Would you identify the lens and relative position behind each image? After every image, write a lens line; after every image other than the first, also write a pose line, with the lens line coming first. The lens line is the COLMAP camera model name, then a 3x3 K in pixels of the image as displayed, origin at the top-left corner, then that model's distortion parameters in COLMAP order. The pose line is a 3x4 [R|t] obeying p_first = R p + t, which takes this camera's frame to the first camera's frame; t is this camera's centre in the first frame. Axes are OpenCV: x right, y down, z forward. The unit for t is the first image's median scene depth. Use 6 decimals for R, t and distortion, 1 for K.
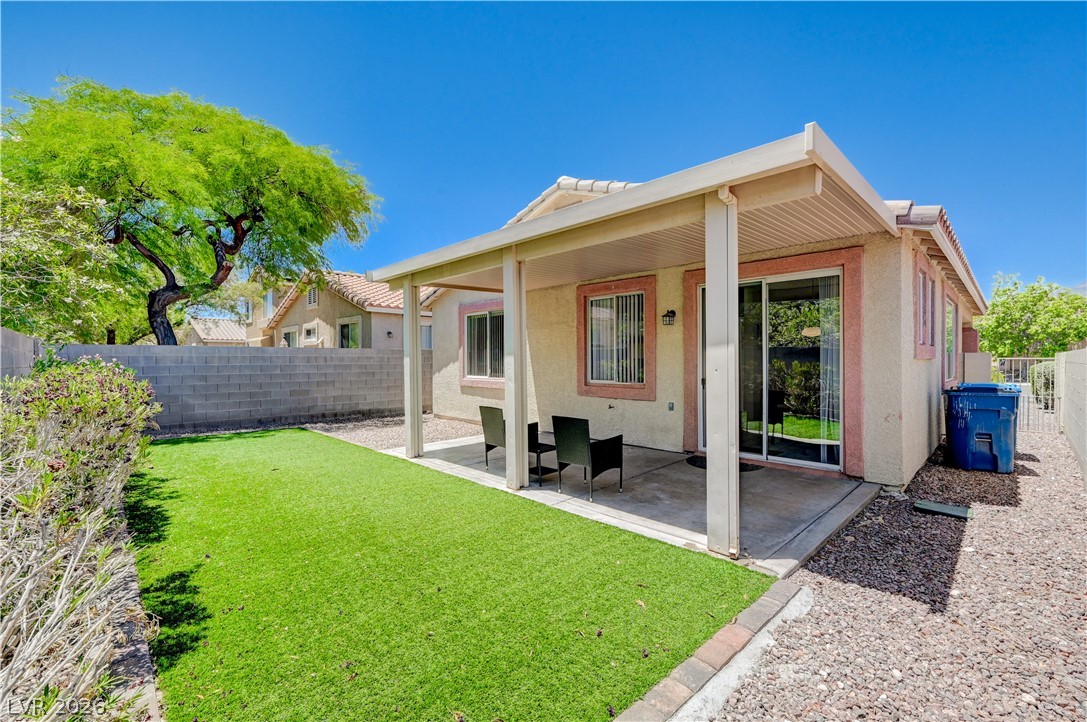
lens RADIAL K [[460.0, 0, 543.5], [0, 460.0, 361.0], [0, 0, 1]] dist [-0.000203, 0.000001]
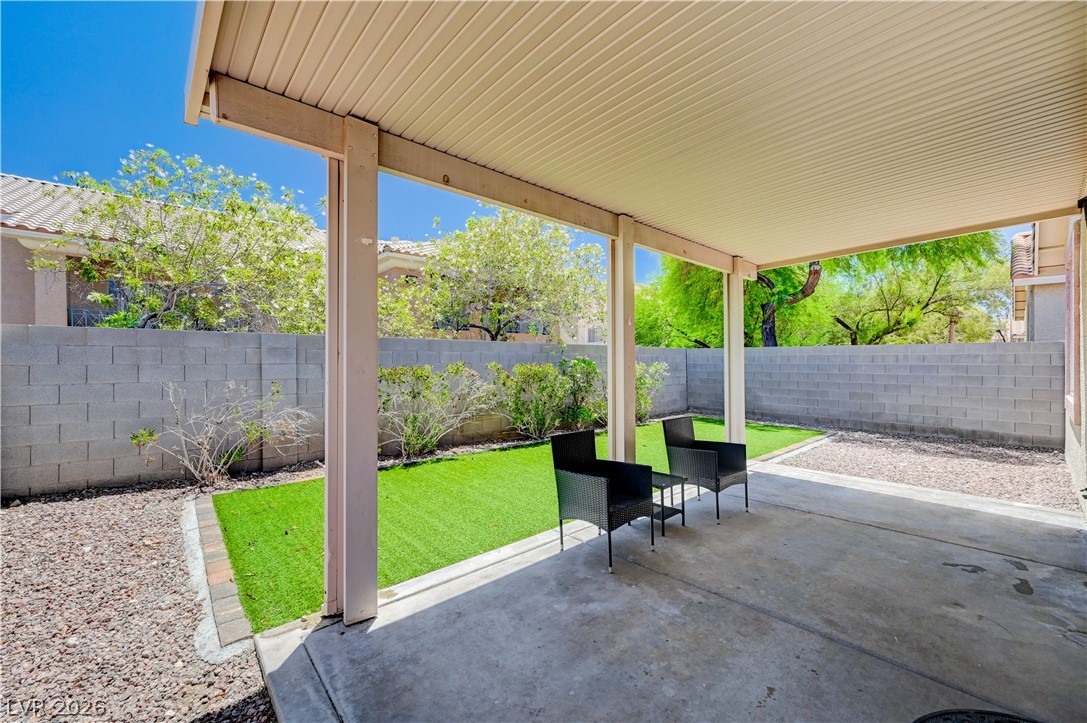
lens RADIAL K [[440.7, 0, 543.5], [0, 440.7, 361.5], [0, 0, 1]] dist [-0.000231, -0.000016]
pose [[-0.044905, 0.006781, -0.998968, 0.377128], [-0.003222, 0.999971, 0.006932, -0.001653], [0.998986, 0.003530, -0.044882, 0.462280]]
